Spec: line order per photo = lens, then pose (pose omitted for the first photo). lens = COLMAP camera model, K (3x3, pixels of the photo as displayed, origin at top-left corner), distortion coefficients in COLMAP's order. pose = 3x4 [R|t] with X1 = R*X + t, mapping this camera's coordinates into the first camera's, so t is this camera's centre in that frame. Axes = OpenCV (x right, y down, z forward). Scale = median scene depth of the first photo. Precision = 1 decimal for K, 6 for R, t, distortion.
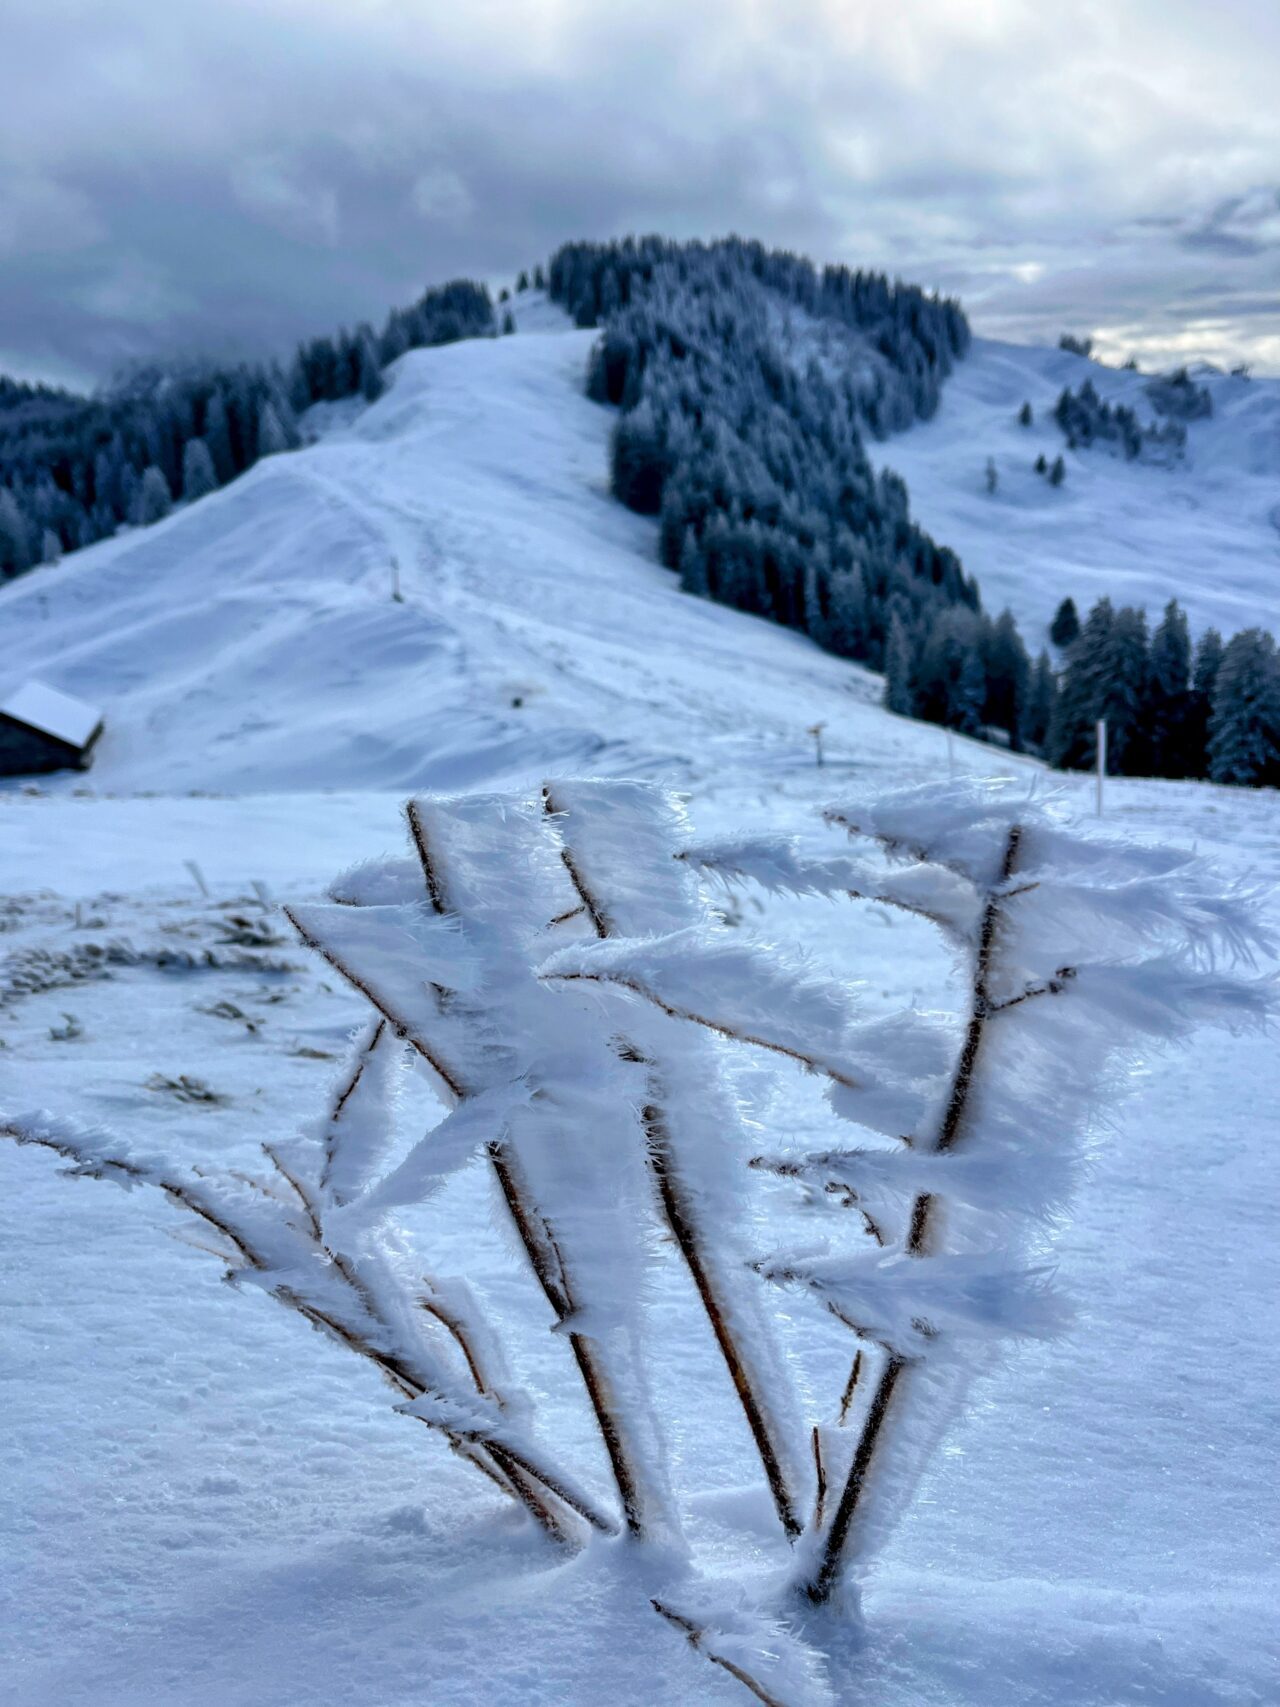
lens RADIAL K [[1324.6, 0, 640.0], [0, 1324.6, 853.5], [0, 0, 1]] dist [0.022009, -0.002002]
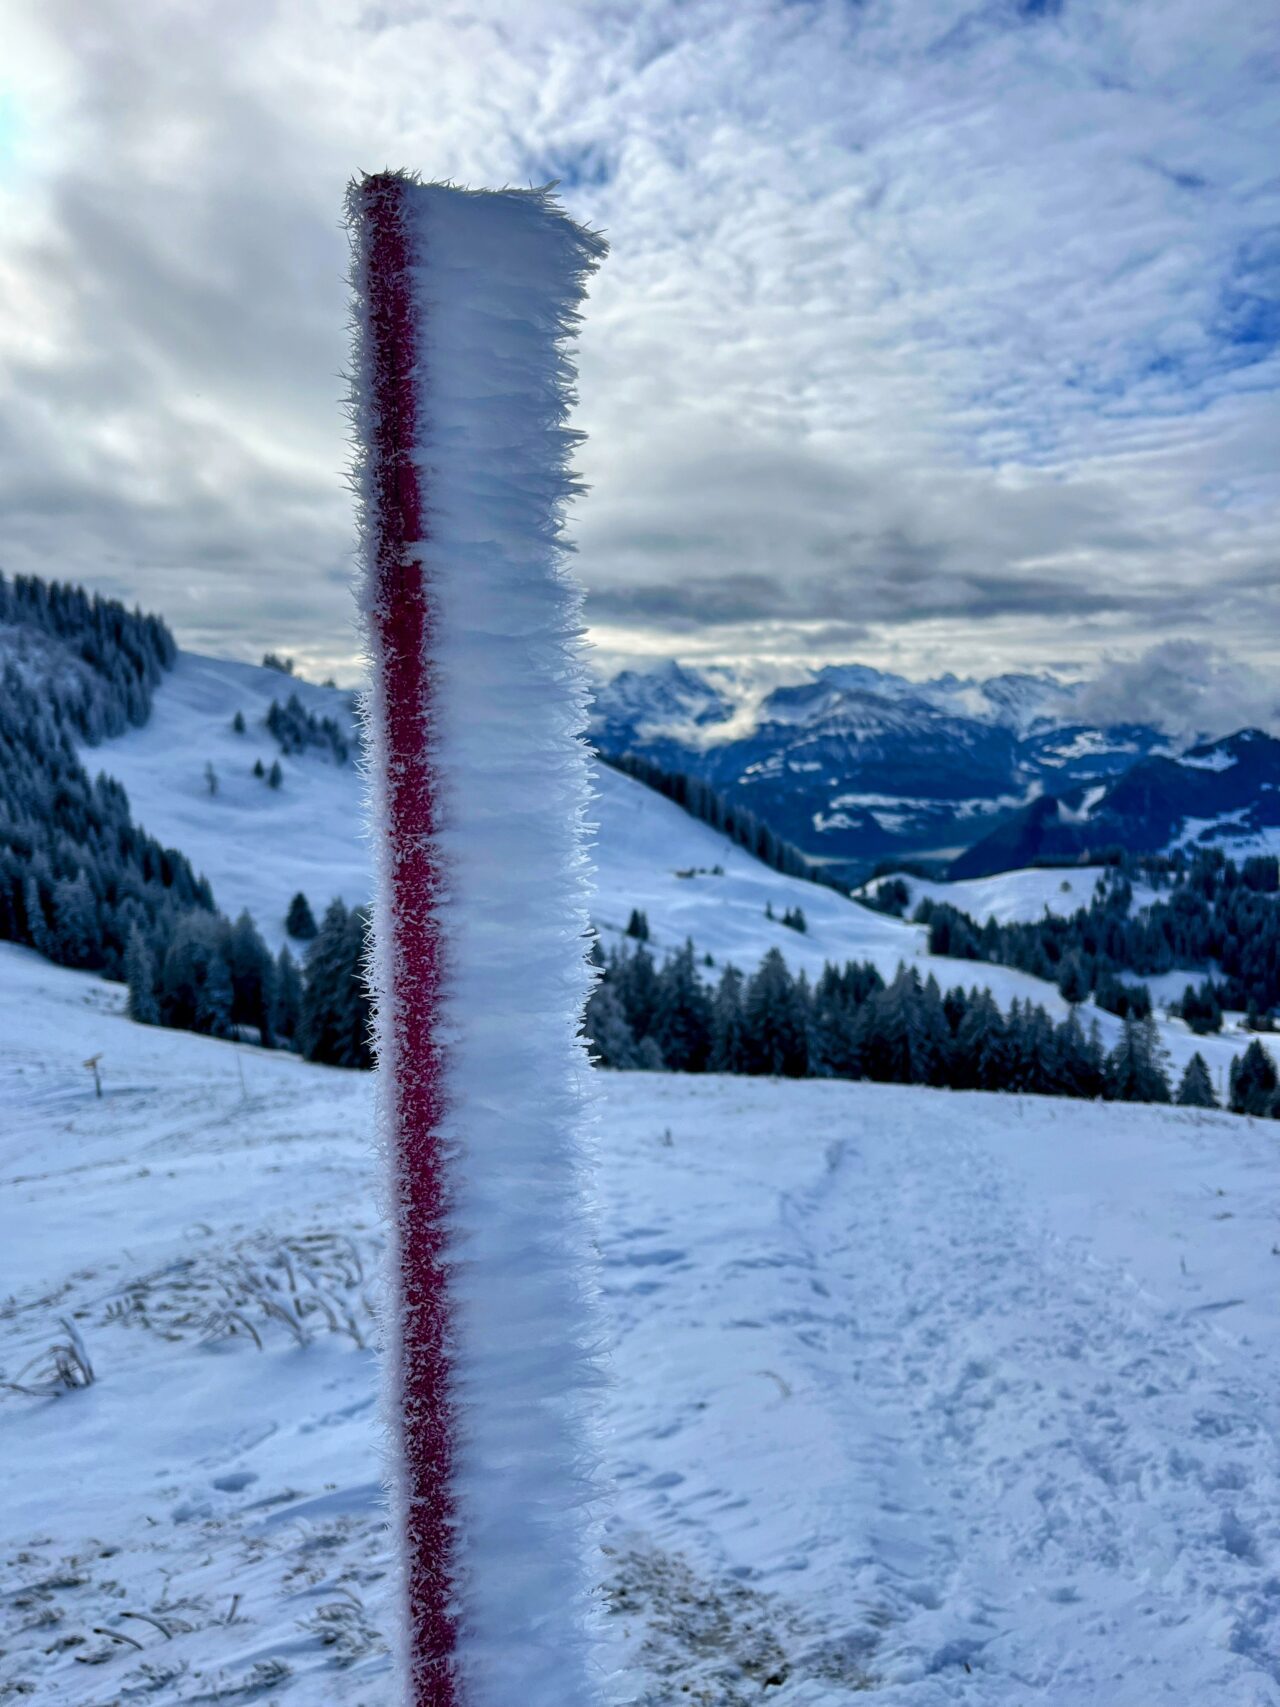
lens RADIAL K [[1324.6, 0, 640.0], [0, 1324.6, 853.5], [0, 0, 1]] dist [0.022009, -0.002002]
pose [[0.845915, -0.039434, 0.531858, -0.004961], [0.153690, 0.972981, -0.172301, -0.000782], [-0.510693, 0.227493, 0.829120, -0.010325]]
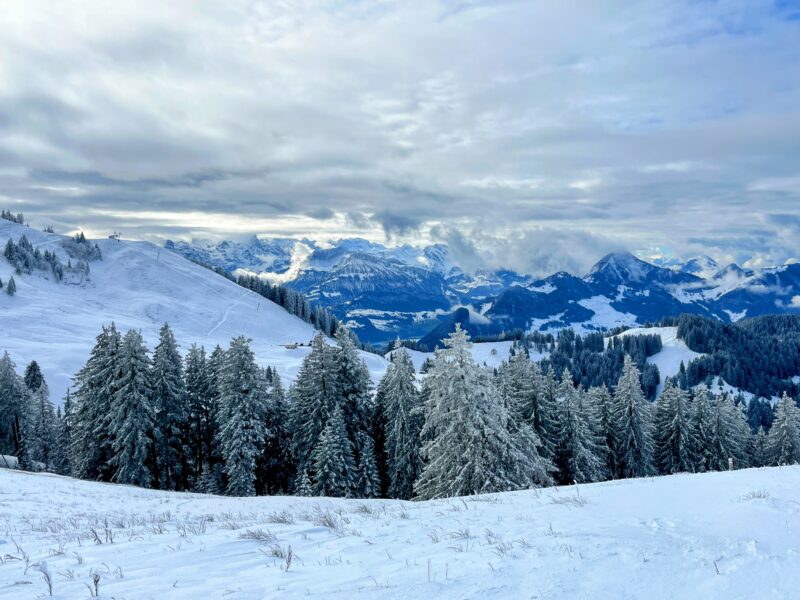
lens RADIAL K [[734.8, 0, 400.0], [0, 734.8, 300.0], [0, 0, 1]] dist [0.046649, -0.002544]
pose [[0.706624, -0.017618, 0.707370, 0.020310], [0.214388, 0.958031, -0.190301, -0.009990], [-0.674330, 0.286123, 0.680745, 0.112796]]
